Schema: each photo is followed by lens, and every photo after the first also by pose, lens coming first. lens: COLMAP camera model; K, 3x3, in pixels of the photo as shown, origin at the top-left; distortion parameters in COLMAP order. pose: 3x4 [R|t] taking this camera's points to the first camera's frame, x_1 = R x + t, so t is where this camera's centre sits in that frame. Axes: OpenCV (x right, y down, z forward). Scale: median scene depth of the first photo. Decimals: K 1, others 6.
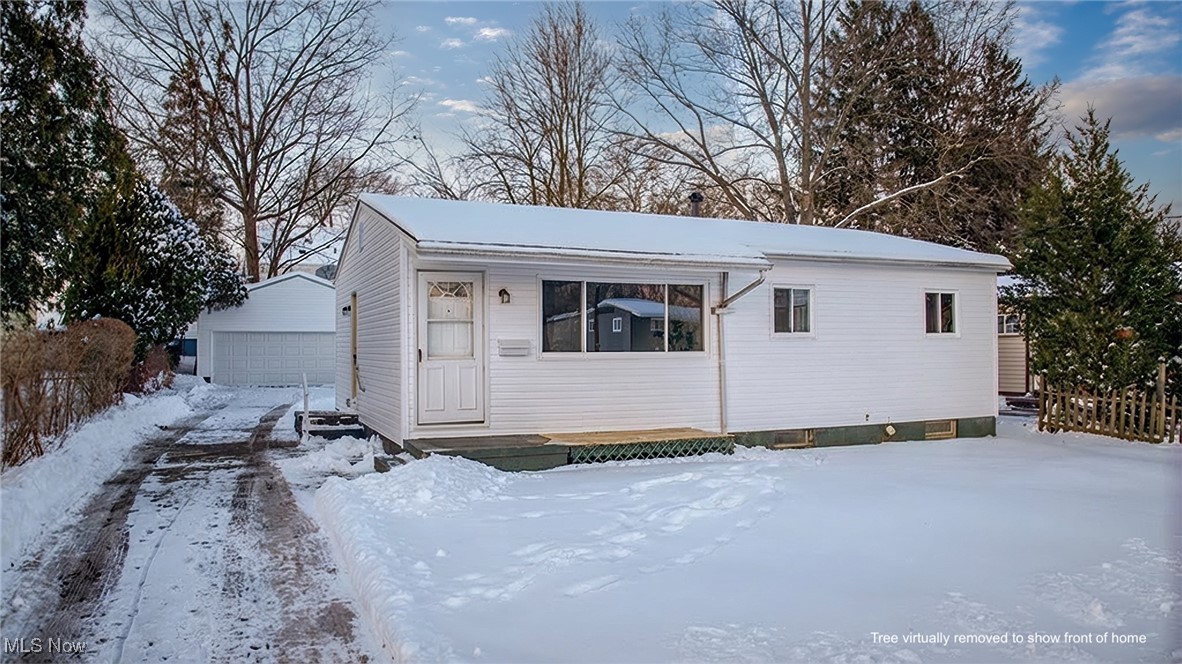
lens RADIAL K [[851.0, 0, 591.0], [0, 851.0, 332.0], [0, 0, 1]] dist [-0.117422, -0.001009]
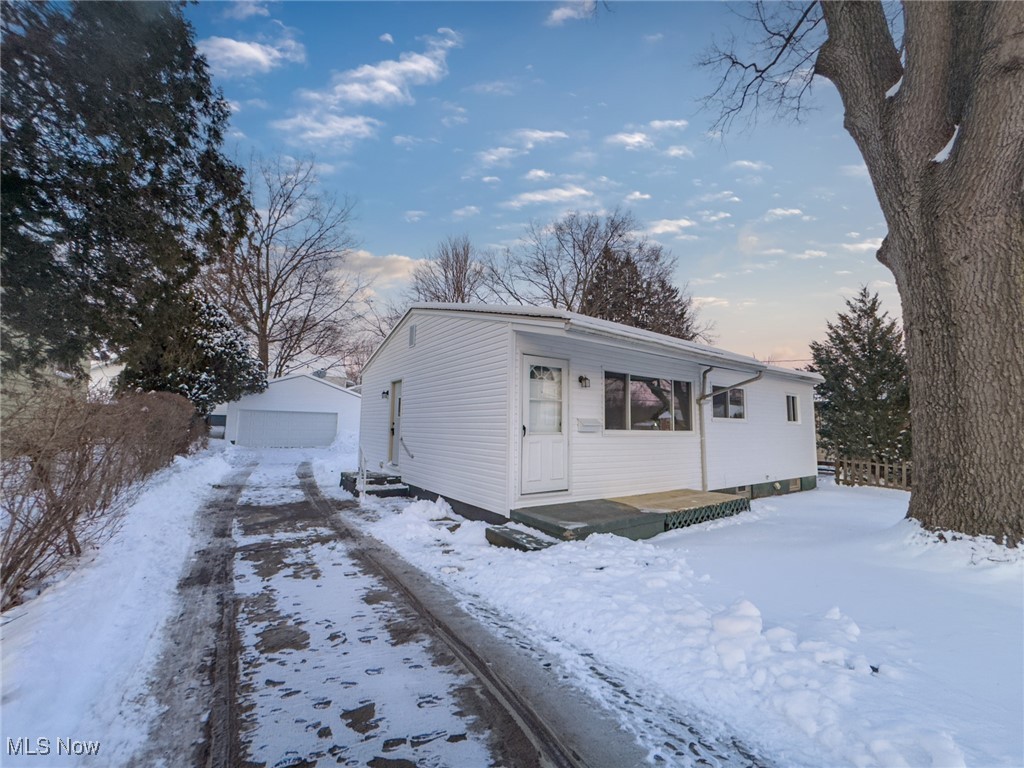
lens RADIAL K [[413.9, 0, 512.0], [0, 413.9, 384.0], [0, 0, 1]] dist [-0.019808, 0.000140]
pose [[0.979042, 0.042232, 0.199233, -0.244189], [-0.024999, 0.995786, -0.088234, 0.011421], [-0.202119, 0.081404, 0.975972, 0.353475]]
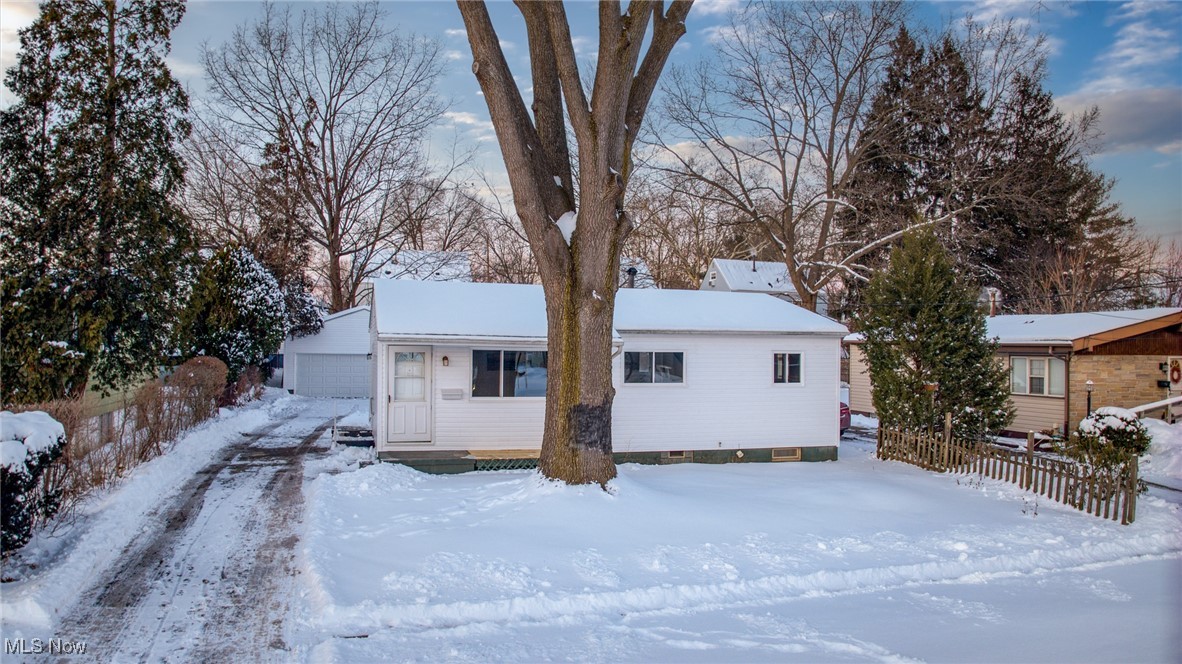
lens RADIAL K [[840.1, 0, 591.0], [0, 840.1, 332.0], [0, 0, 1]] dist [-0.112900, -0.007489]
pose [[0.992902, 0.014985, -0.117990, 0.264824], [-0.015143, 0.999885, -0.000439, -0.076191], [0.117970, 0.002222, 0.993015, -0.378018]]
